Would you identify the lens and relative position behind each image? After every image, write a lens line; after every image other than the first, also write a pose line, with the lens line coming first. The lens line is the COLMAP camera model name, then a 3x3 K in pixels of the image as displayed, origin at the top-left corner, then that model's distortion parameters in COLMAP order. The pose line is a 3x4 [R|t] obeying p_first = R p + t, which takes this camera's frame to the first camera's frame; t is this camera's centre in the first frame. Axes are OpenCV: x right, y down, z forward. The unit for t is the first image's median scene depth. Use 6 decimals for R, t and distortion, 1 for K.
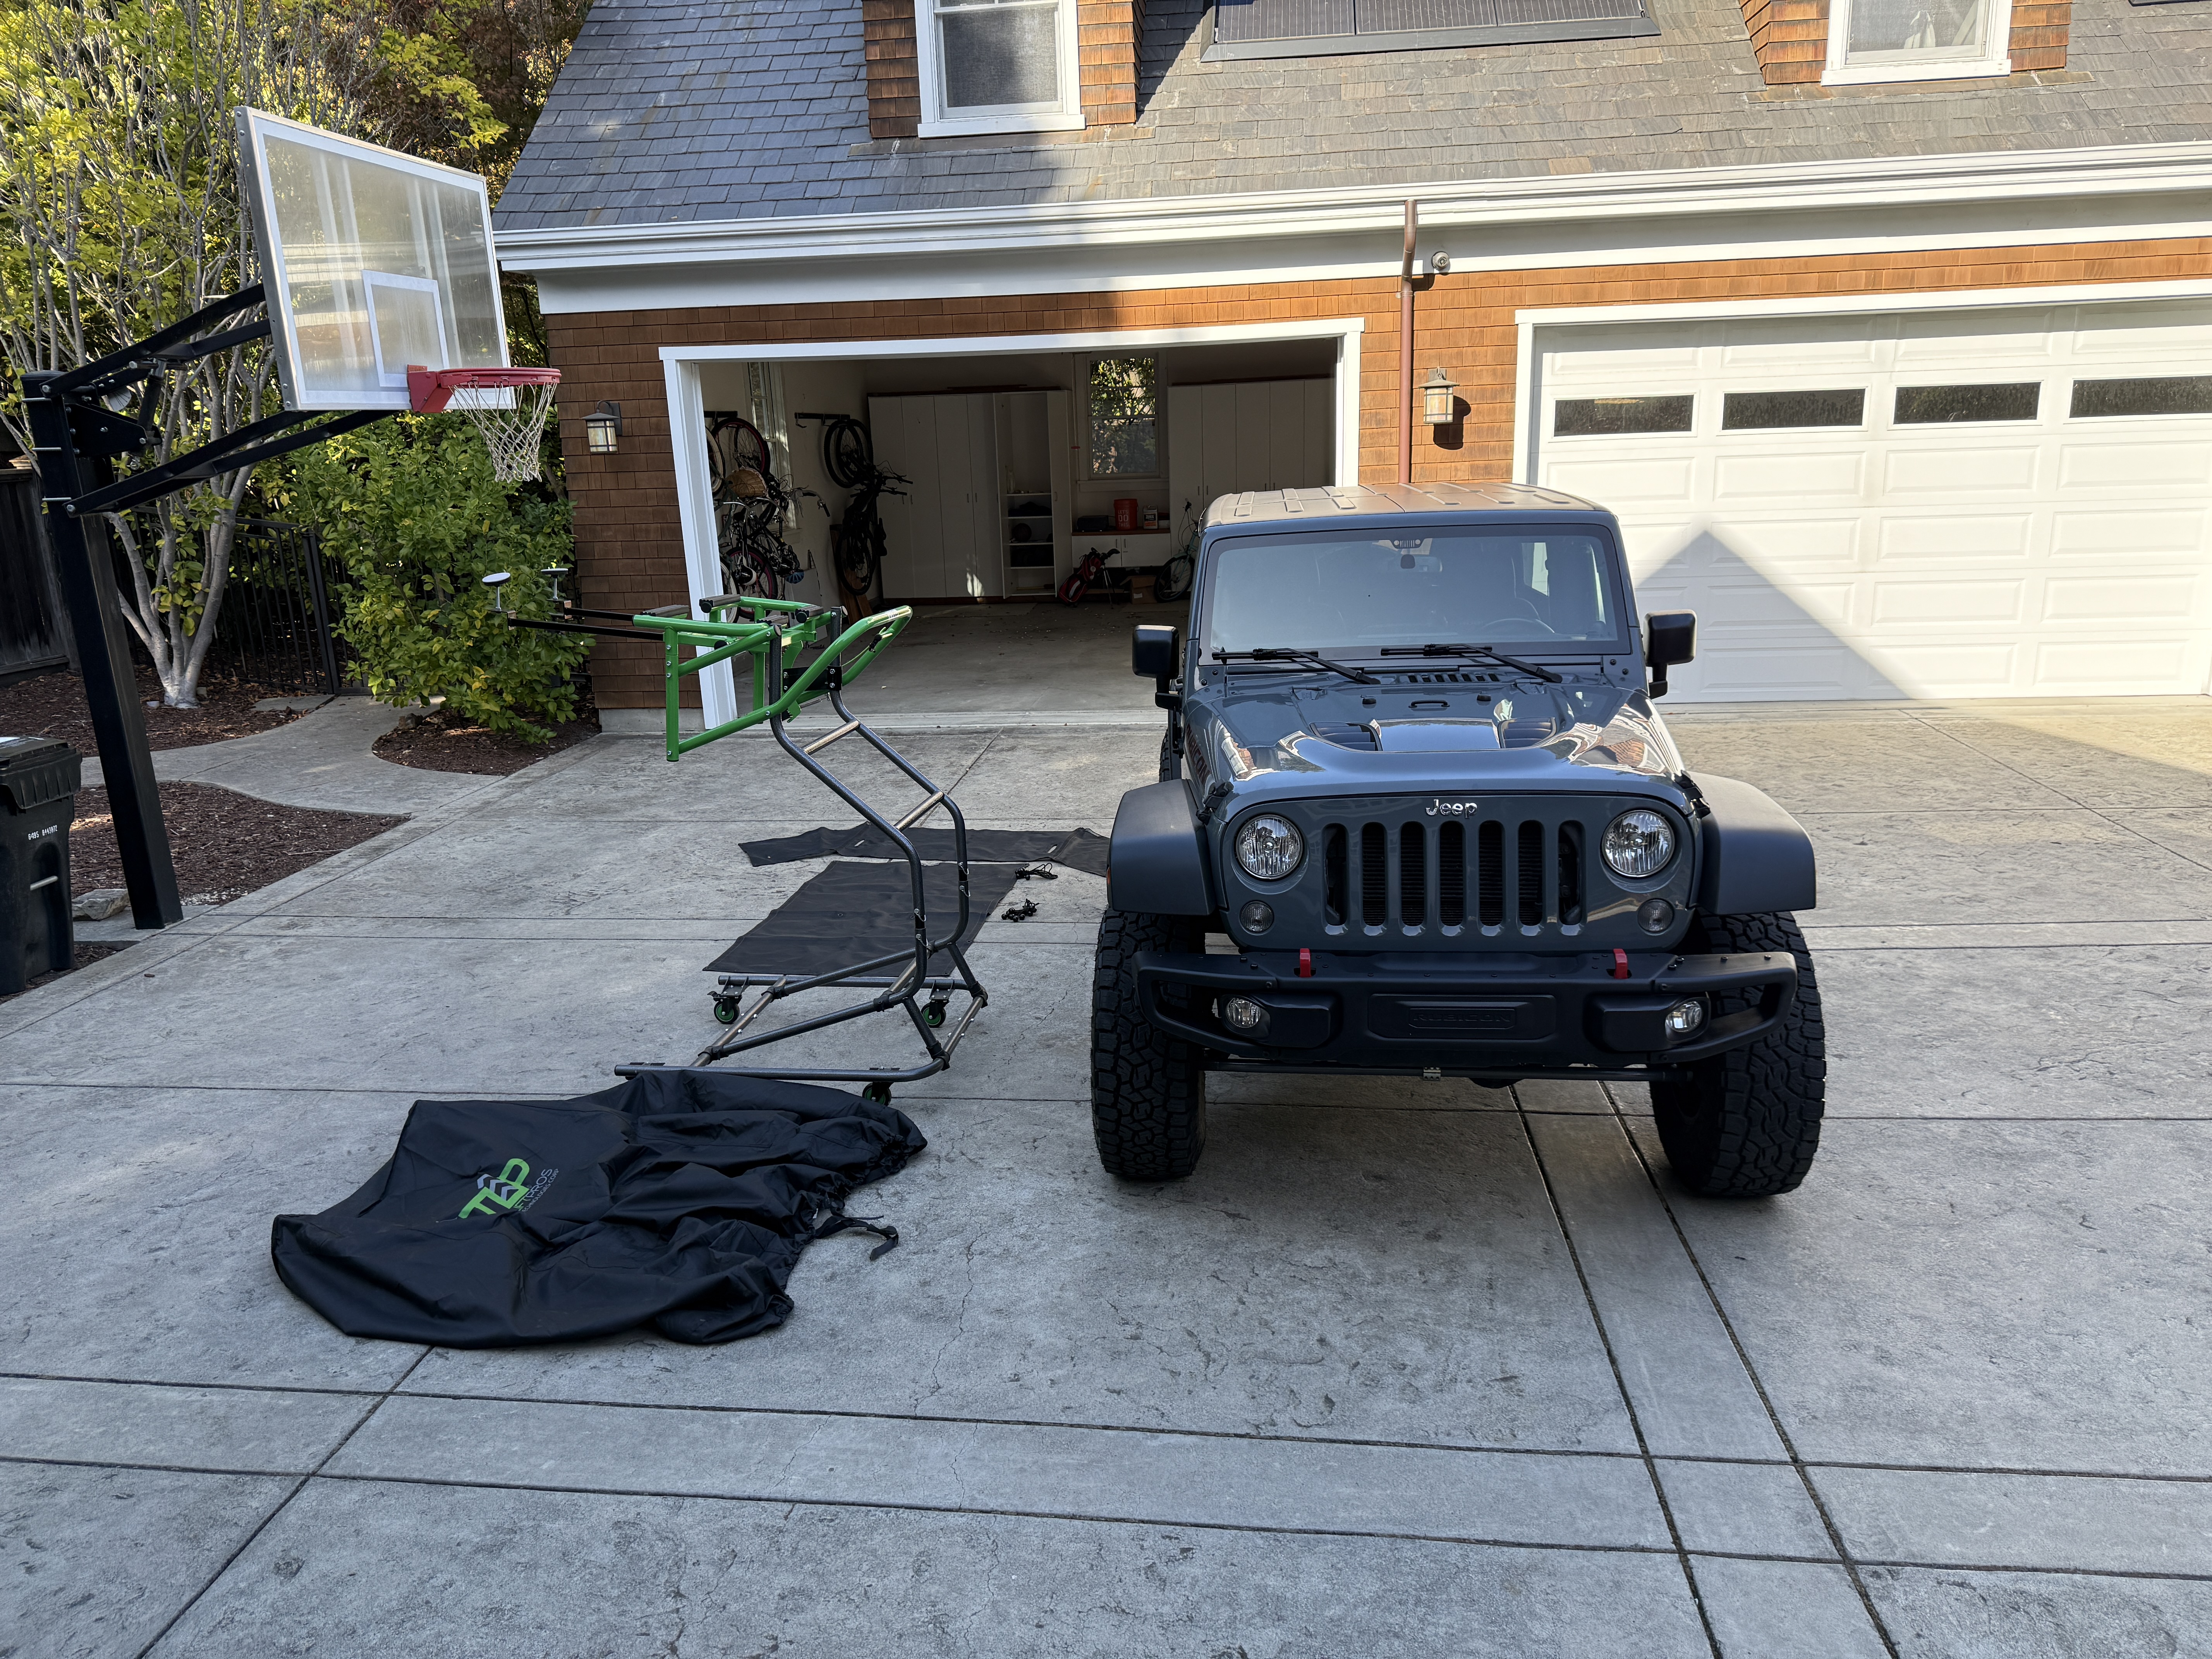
lens RADIAL K [[1579.2, 0, 1106.0], [0, 1579.2, 829.5], [0, 0, 1]] dist [0.005929, -0.009439]
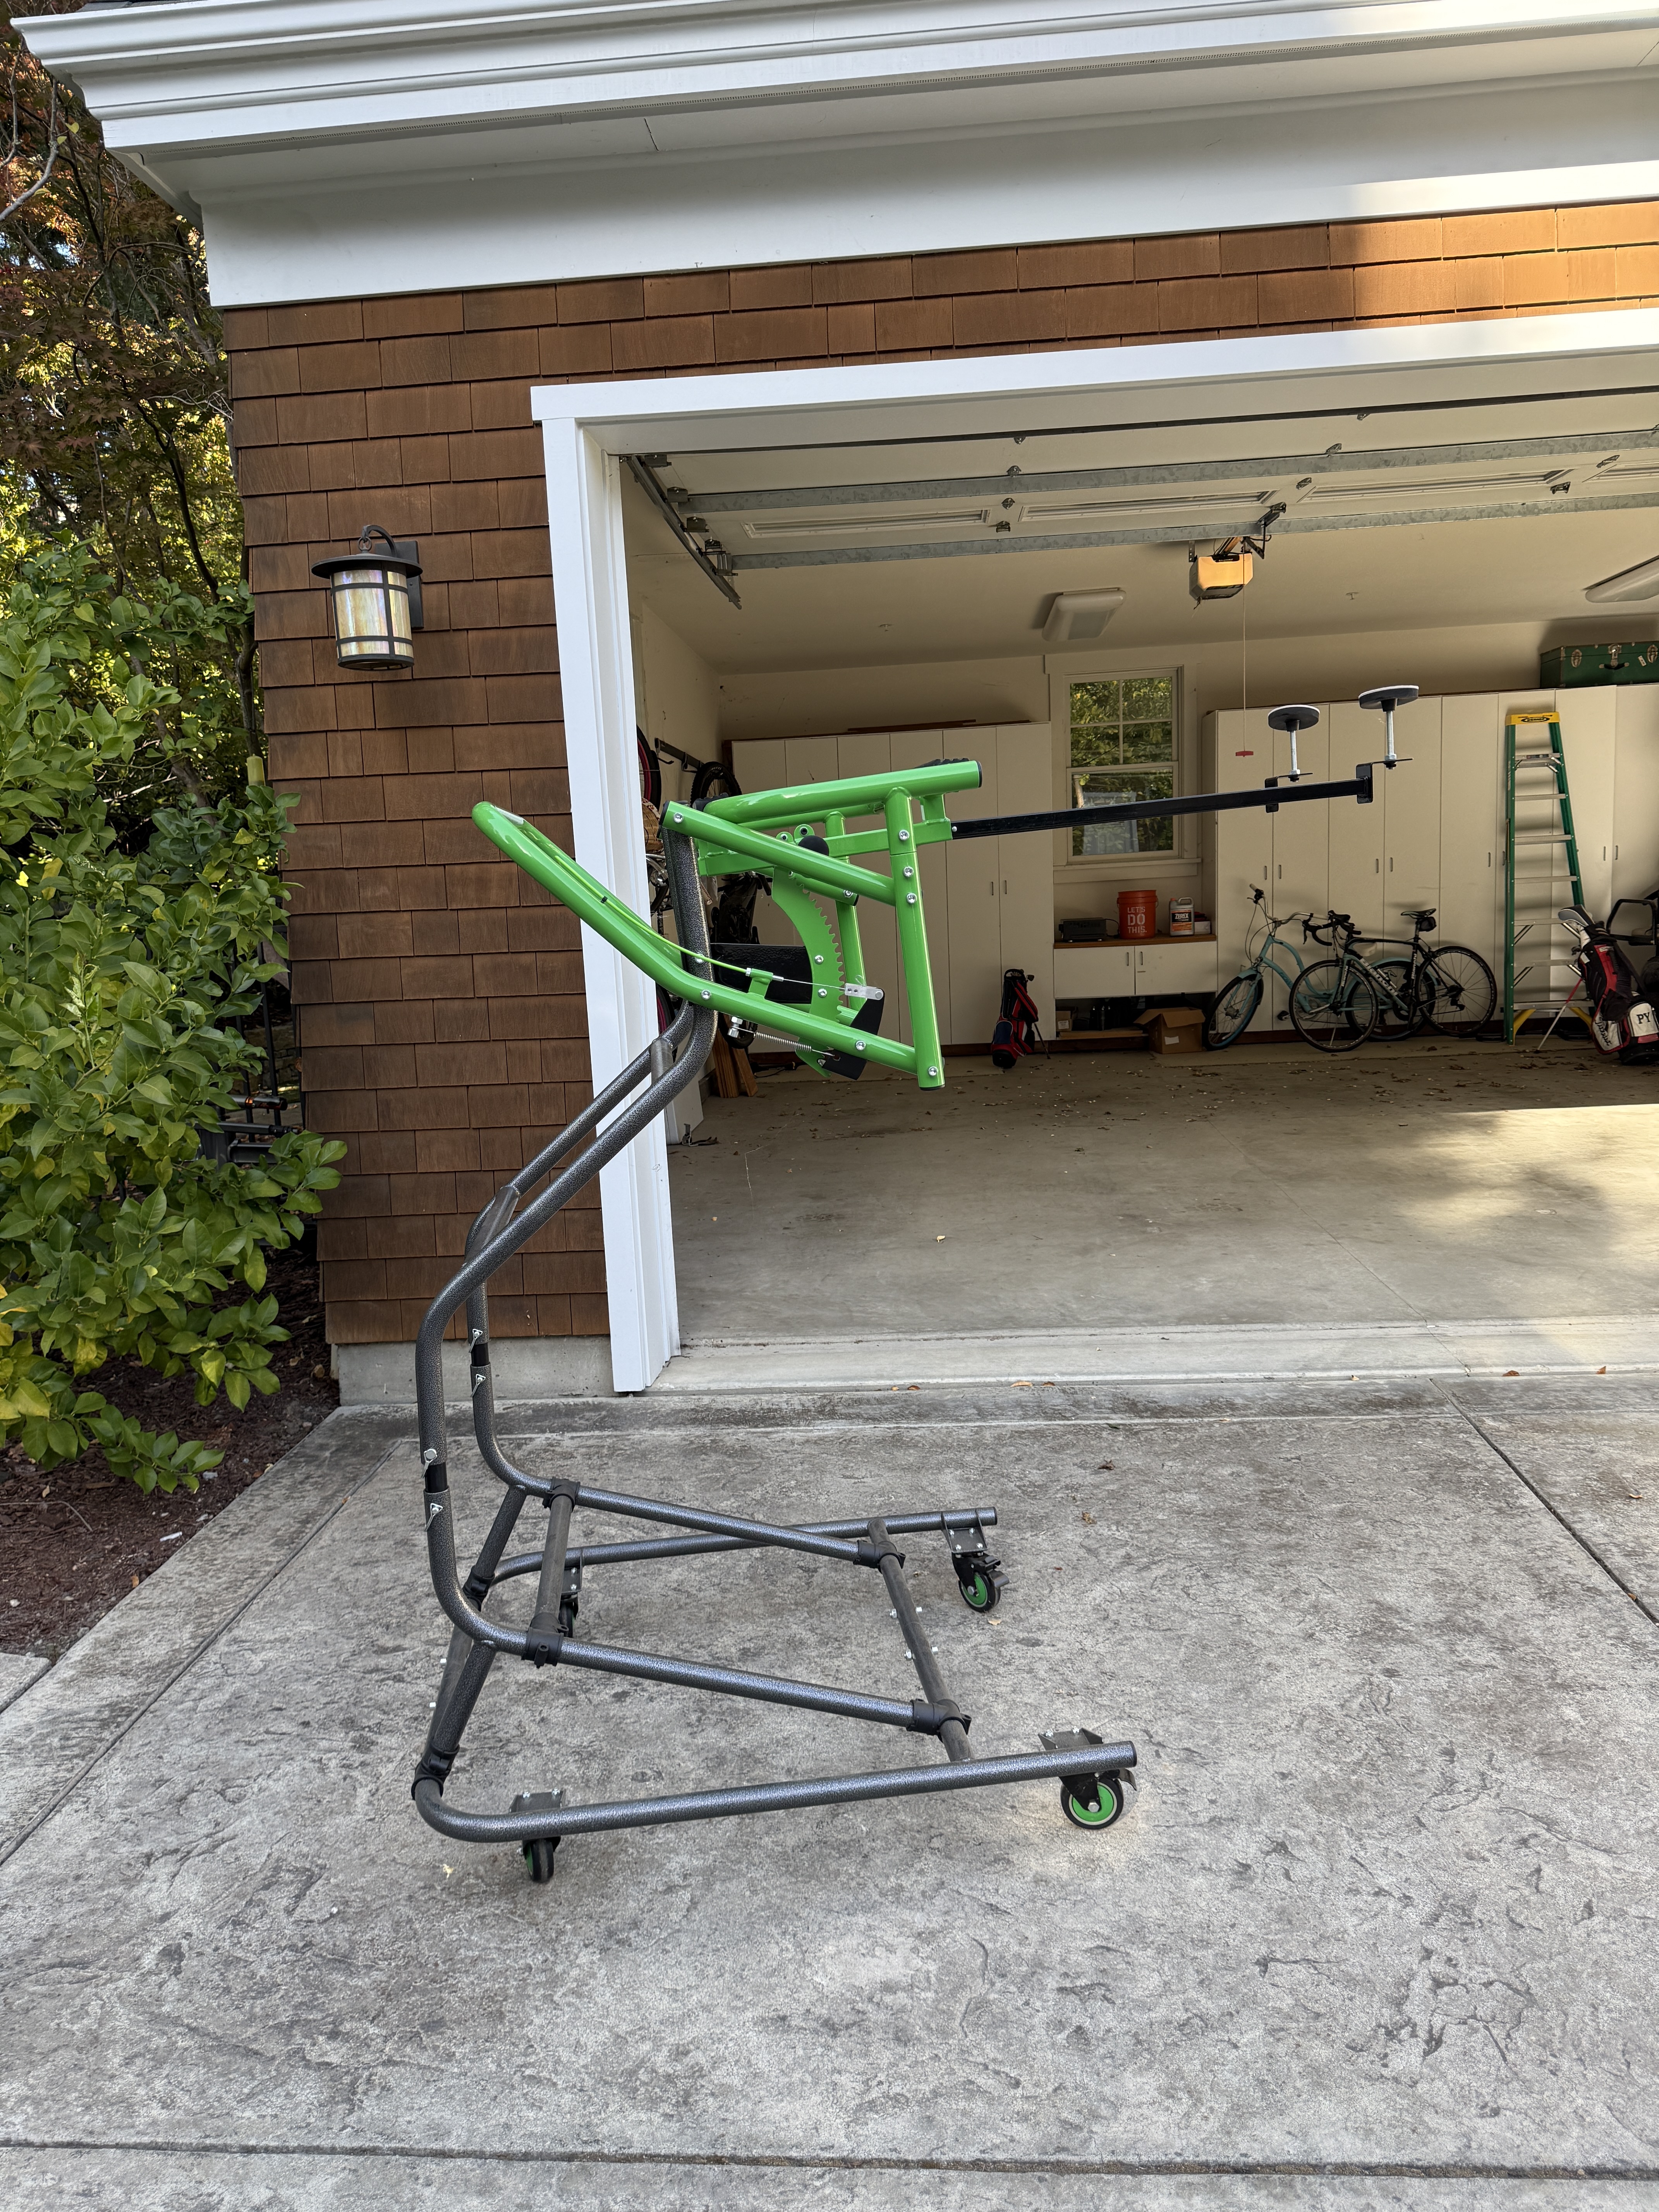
lens RADIAL K [[1579.2, 0, 803.0], [0, 1579.2, 1047.6], [0, 0, 1]] dist [0.005929, -0.009439]
pose [[0.999408, -0.024869, 0.023764, -0.228447], [0.028174, 0.988170, -0.150750, -0.092787], [-0.019734, 0.151330, 0.988286, 0.646180]]
